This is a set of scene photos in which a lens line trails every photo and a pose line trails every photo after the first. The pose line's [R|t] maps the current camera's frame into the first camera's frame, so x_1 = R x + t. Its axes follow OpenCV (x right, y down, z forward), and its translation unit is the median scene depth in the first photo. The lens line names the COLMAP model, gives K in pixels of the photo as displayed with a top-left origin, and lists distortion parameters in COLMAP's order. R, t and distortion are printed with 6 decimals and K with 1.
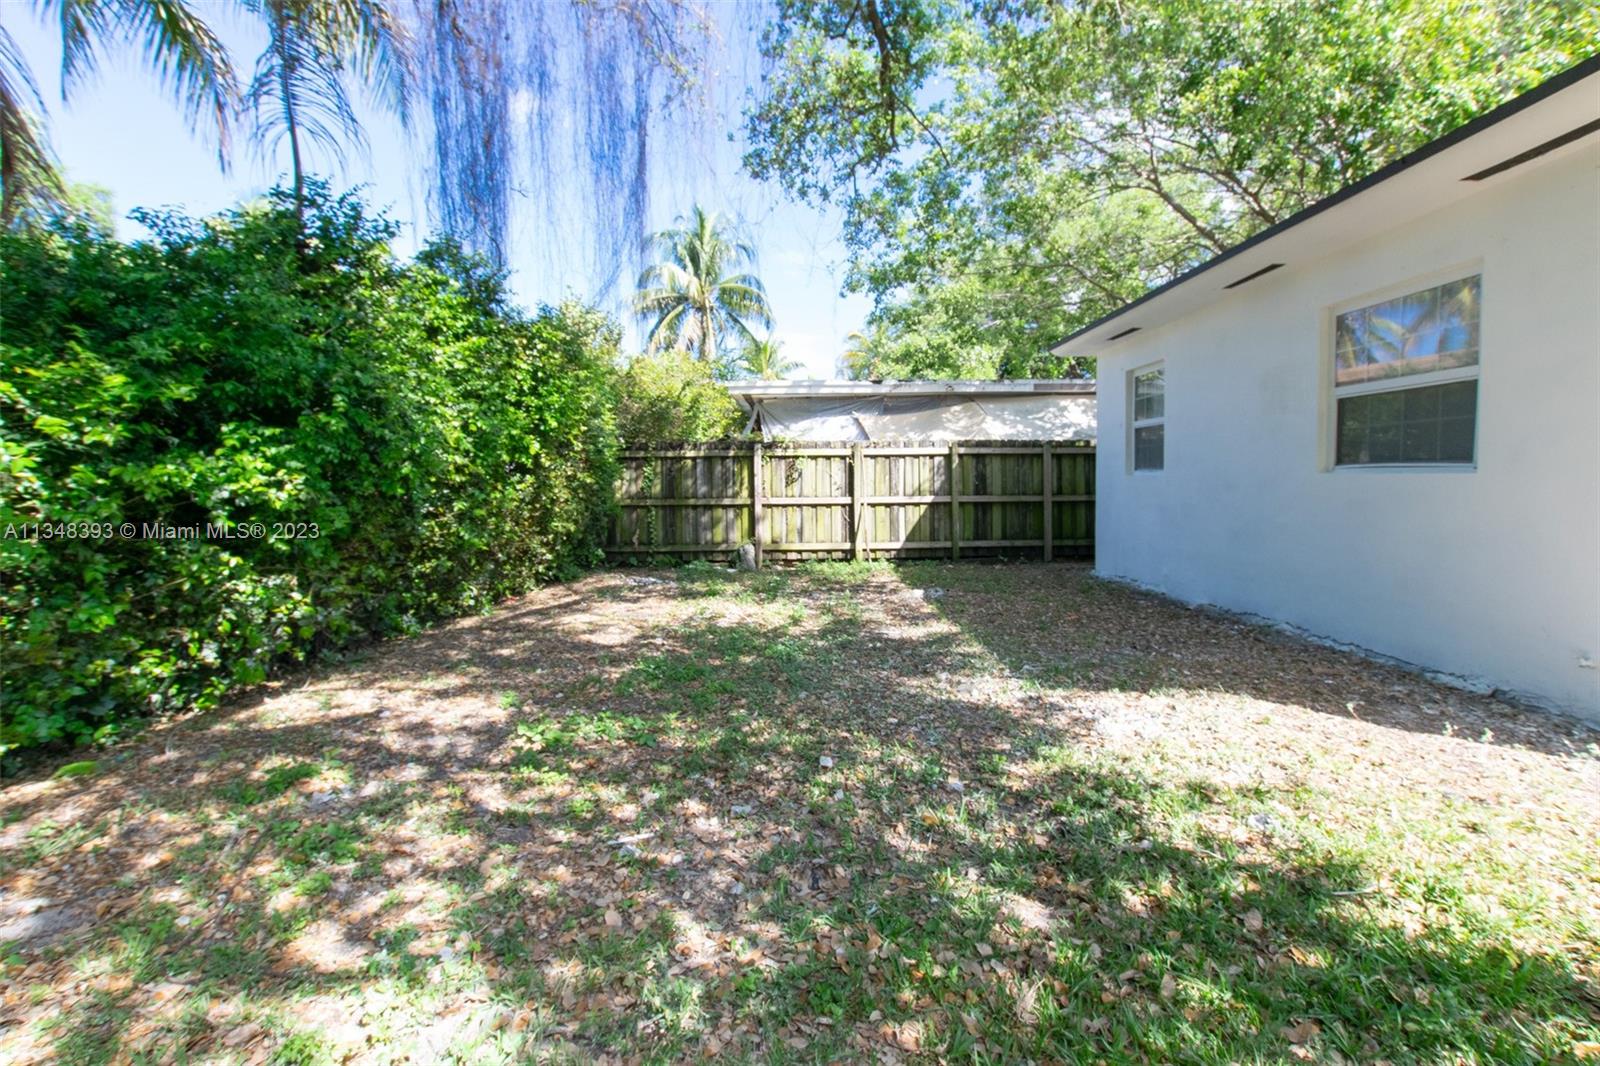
lens RADIAL K [[732.0, 0, 825.5], [0, 732.0, 508.5], [0, 0, 1]] dist [0.004564, 0.000308]
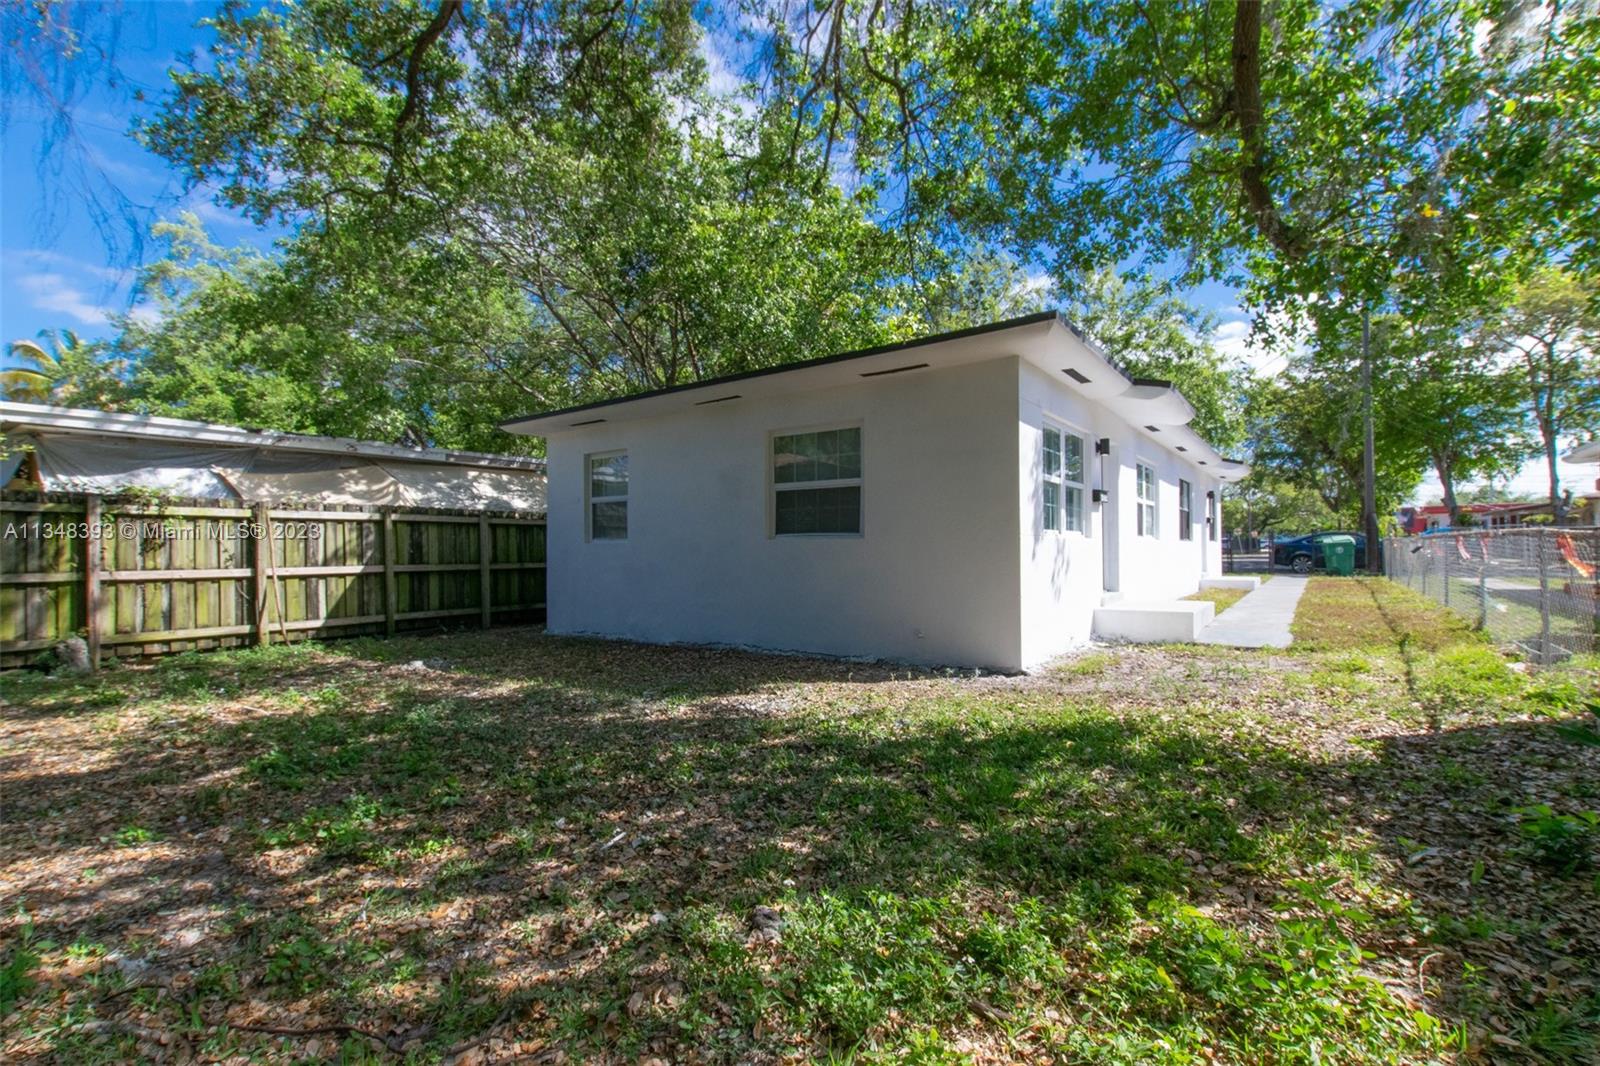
lens RADIAL K [[731.8, 0, 802.4], [0, 731.8, 544.7], [0, 0, 1]] dist [0.001527, 0.000359]
pose [[0.617009, 0.008930, 0.786905, -0.229735], [0.035607, 0.998595, -0.039251, 0.011527], [-0.786150, 0.052238, 0.615824, 0.013249]]
